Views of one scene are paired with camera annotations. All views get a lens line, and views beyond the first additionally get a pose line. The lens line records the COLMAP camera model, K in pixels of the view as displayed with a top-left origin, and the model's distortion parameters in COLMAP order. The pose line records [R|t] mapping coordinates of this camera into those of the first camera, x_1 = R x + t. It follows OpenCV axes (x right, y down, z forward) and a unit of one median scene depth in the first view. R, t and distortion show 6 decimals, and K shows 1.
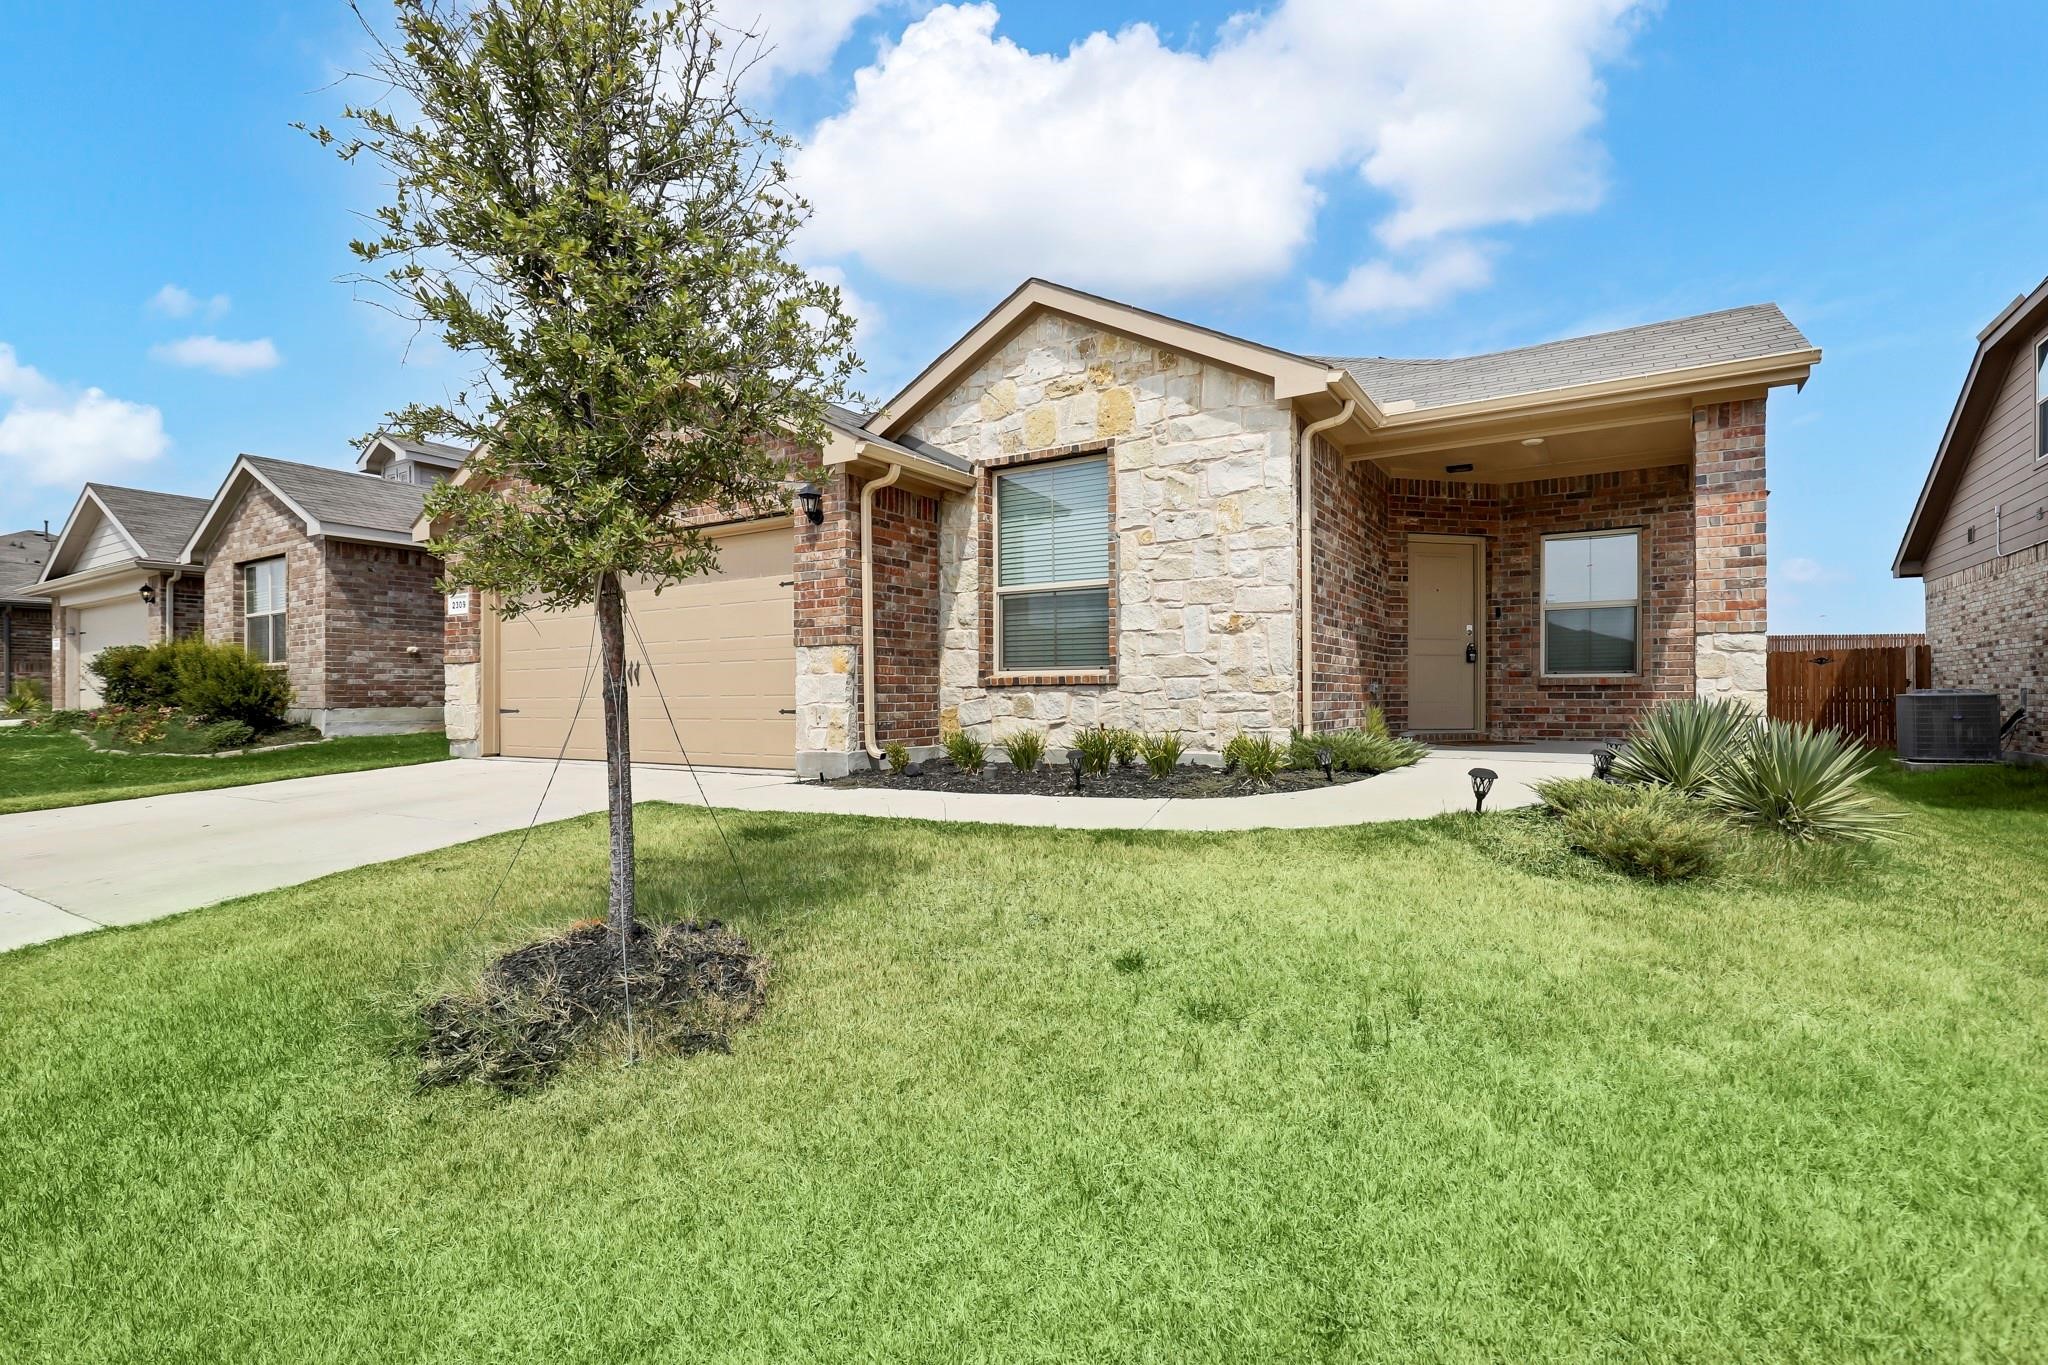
lens RADIAL K [[940.6, 0, 1031.3], [0, 940.6, 688.8], [0, 0, 1]] dist [-0.004587, -0.000690]
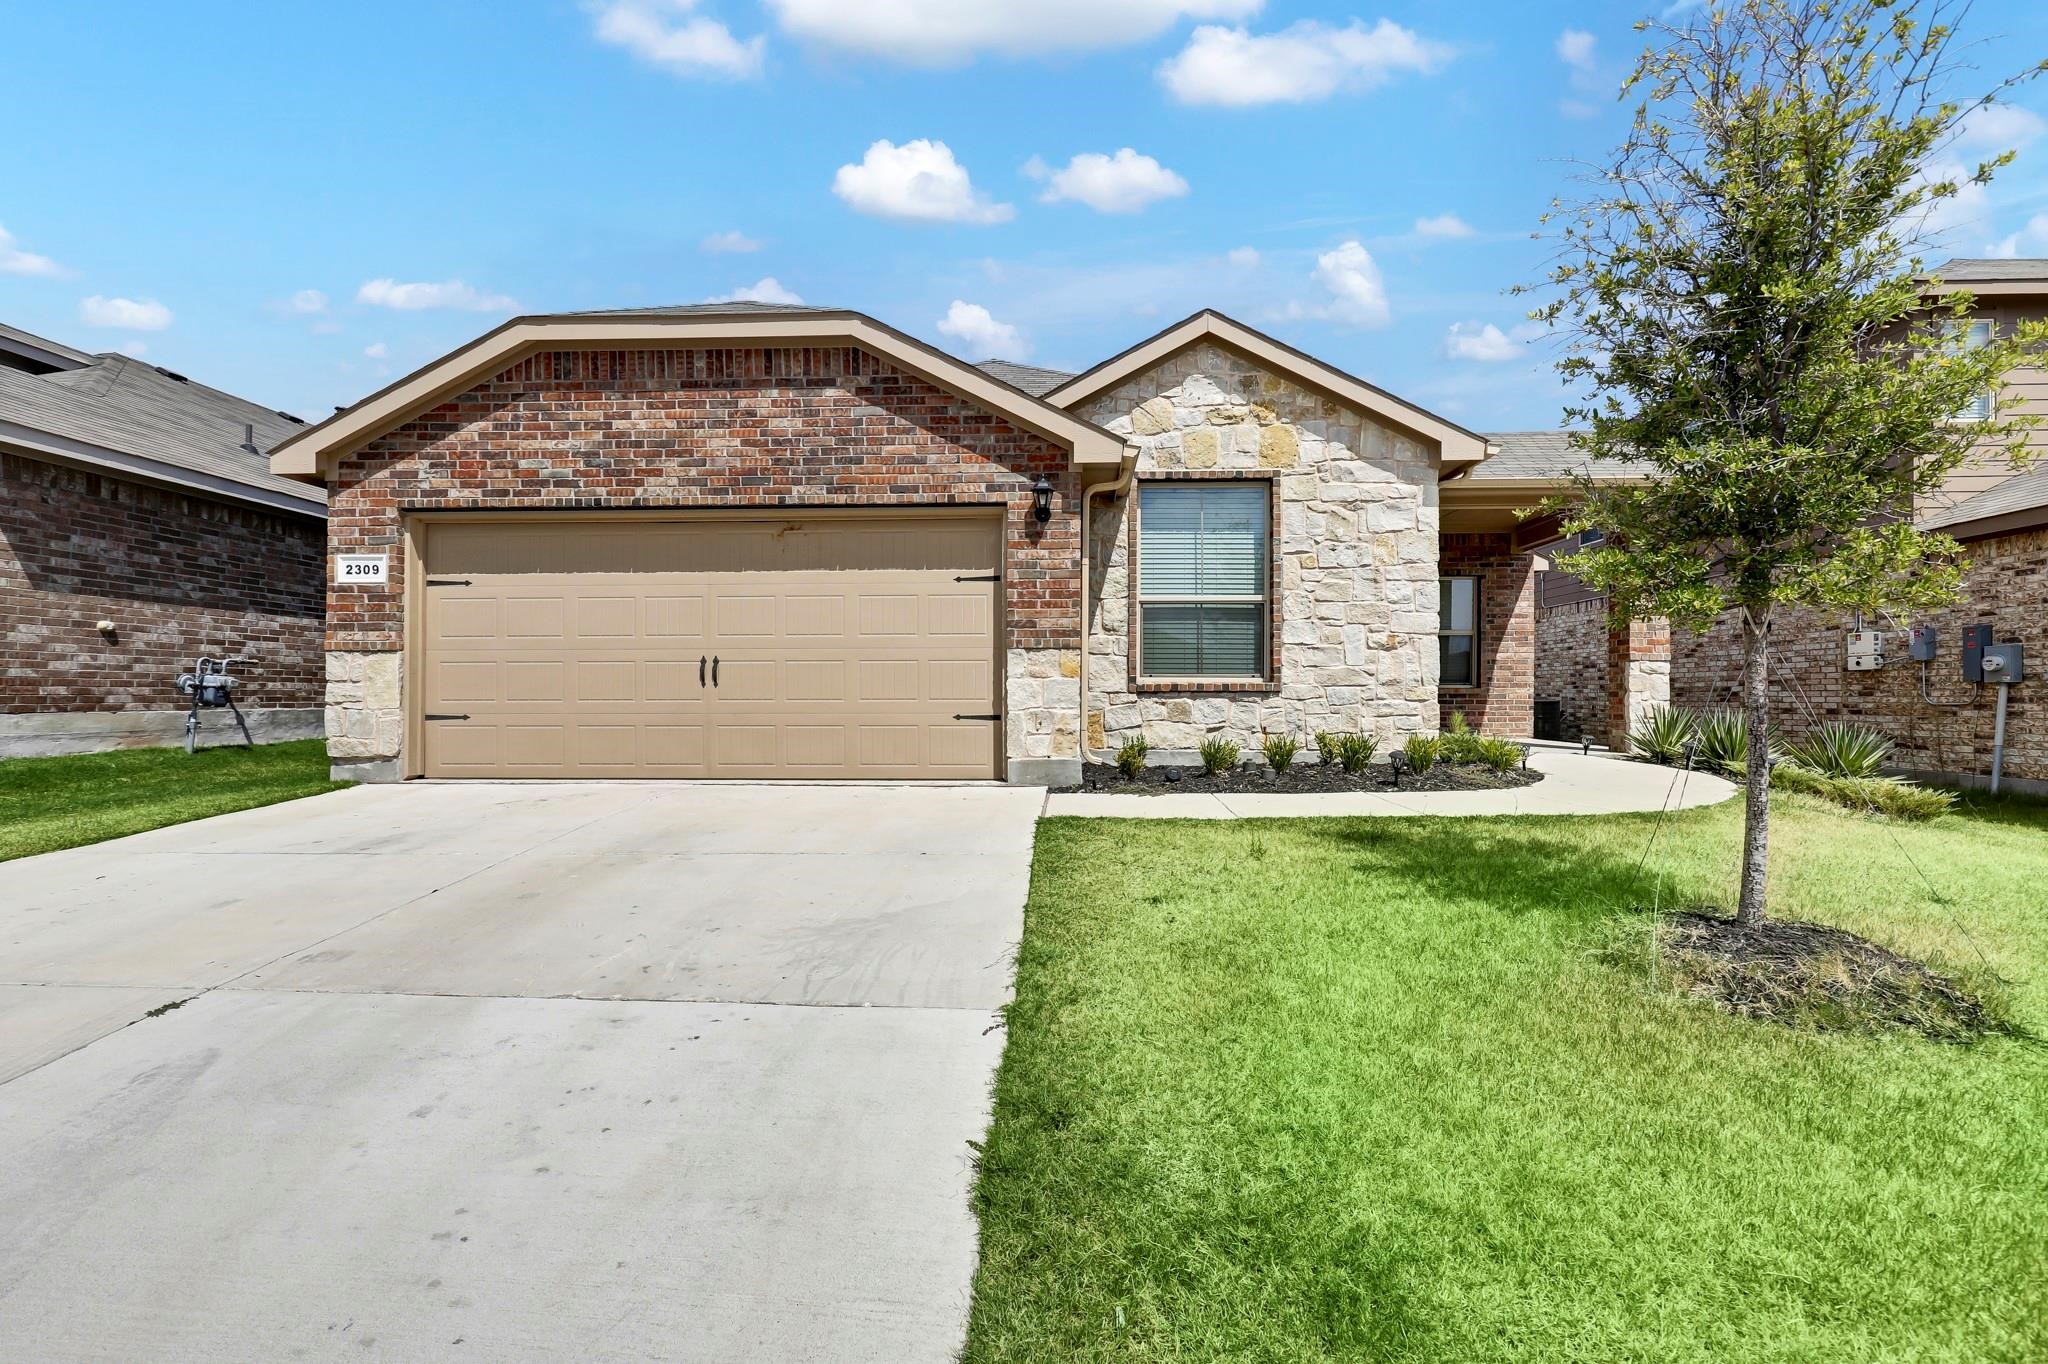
lens RADIAL K [[940.6, 0, 1031.3], [0, 940.6, 688.3], [0, 0, 1]] dist [-0.004587, -0.000690]
pose [[0.872656, 0.010151, 0.488230, -0.686138], [-0.009581, 0.999947, -0.003665, -0.001764], [-0.488242, -0.001480, 0.872707, 0.167938]]
